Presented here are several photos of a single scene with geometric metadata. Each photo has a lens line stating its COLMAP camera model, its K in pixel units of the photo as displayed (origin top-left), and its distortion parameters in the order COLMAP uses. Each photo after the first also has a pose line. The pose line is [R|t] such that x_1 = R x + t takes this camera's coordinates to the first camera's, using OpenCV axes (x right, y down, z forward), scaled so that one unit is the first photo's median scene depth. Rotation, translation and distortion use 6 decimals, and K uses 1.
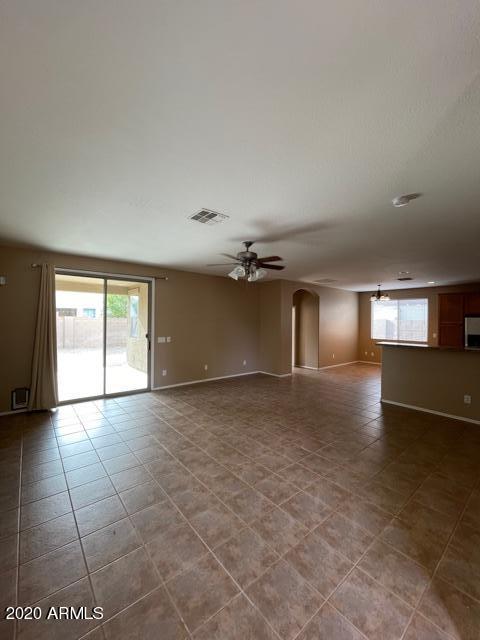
lens RADIAL K [[256.8, 0, 237.7], [0, 256.8, 320.4], [0, 0, 1]] dist [-0.002495, -0.000376]
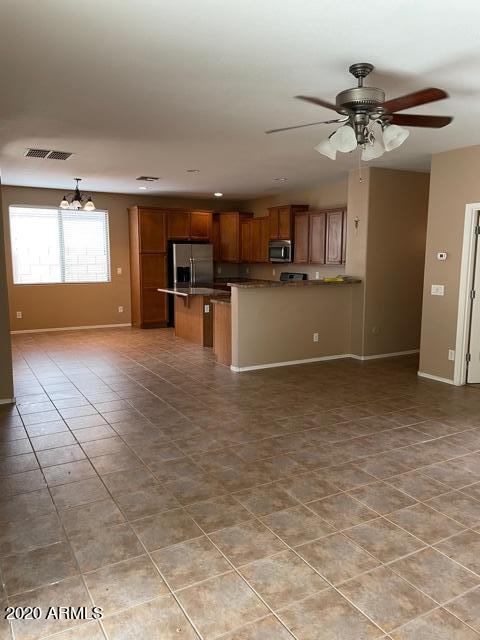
lens RADIAL K [[486.9, 0, 238.9], [0, 486.9, 319.3], [0, 0, 1]] dist [0.037298, -0.047681]
pose [[0.159500, -0.141944, 0.976940, -0.813585], [-0.006427, 0.989439, 0.144809, -0.001768], [-0.987177, -0.029375, 0.156903, 1.016182]]
